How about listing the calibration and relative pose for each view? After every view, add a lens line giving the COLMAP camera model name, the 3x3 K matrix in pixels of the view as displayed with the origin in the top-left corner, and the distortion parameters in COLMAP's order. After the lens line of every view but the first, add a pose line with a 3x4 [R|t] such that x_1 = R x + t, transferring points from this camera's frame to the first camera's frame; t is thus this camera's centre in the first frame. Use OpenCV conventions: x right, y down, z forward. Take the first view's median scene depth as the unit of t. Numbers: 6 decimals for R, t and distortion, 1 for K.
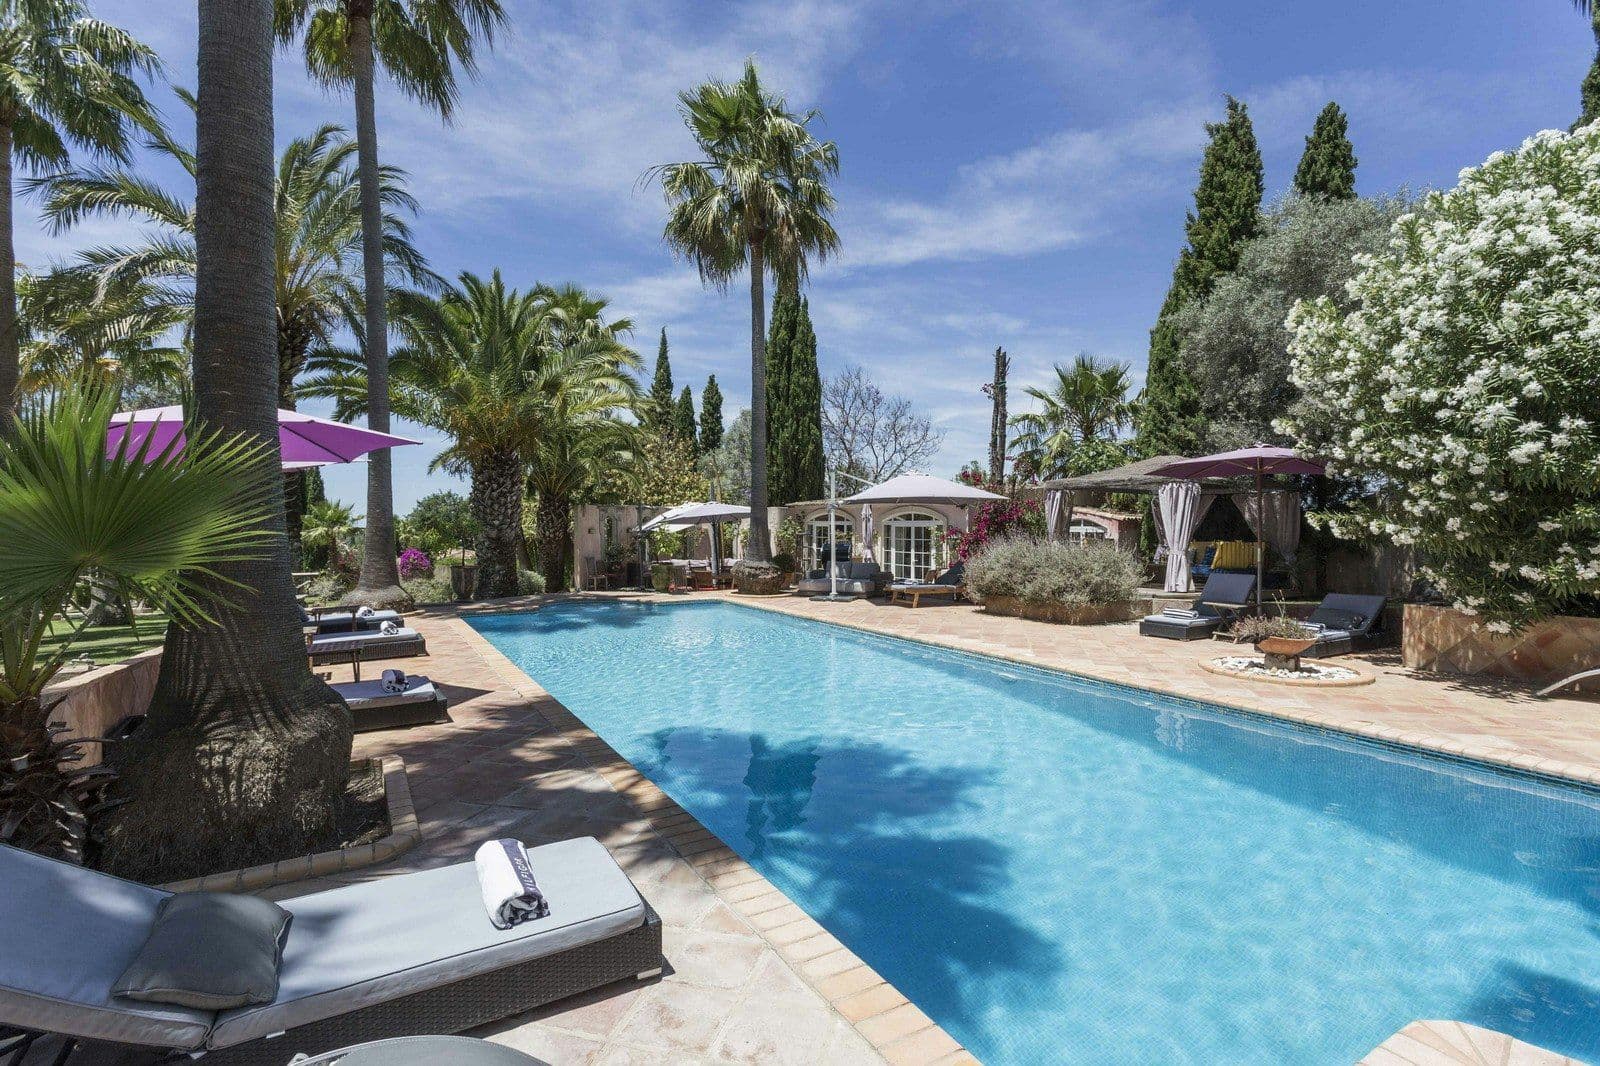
lens RADIAL K [[785.7, 0, 800.0], [0, 785.7, 533.0], [0, 0, 1]] dist [-0.004041, 0.010033]
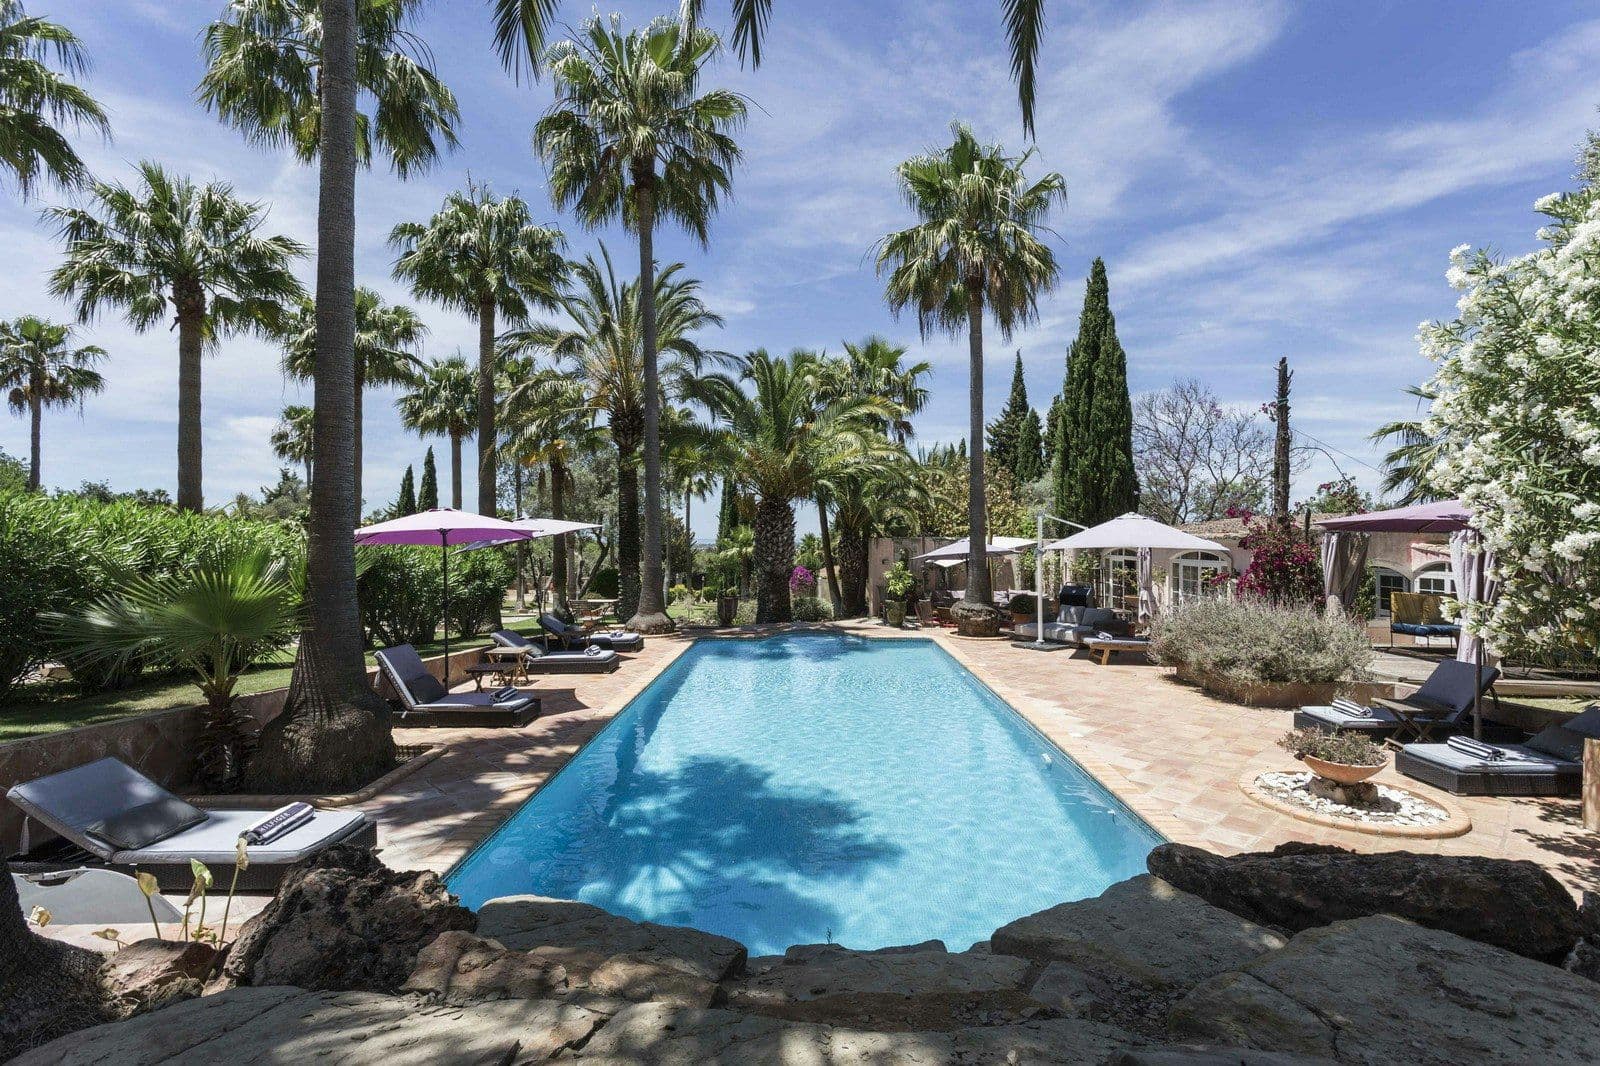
lens RADIAL K [[794.0, 0, 800.0], [0, 794.0, 533.0], [0, 0, 1]] dist [0.017618, -0.000549]
pose [[0.842888, 0.001462, -0.538087, 0.246327], [-0.006494, 0.999951, -0.007455, -0.036011], [0.538049, 0.009778, 0.842857, 0.005383]]
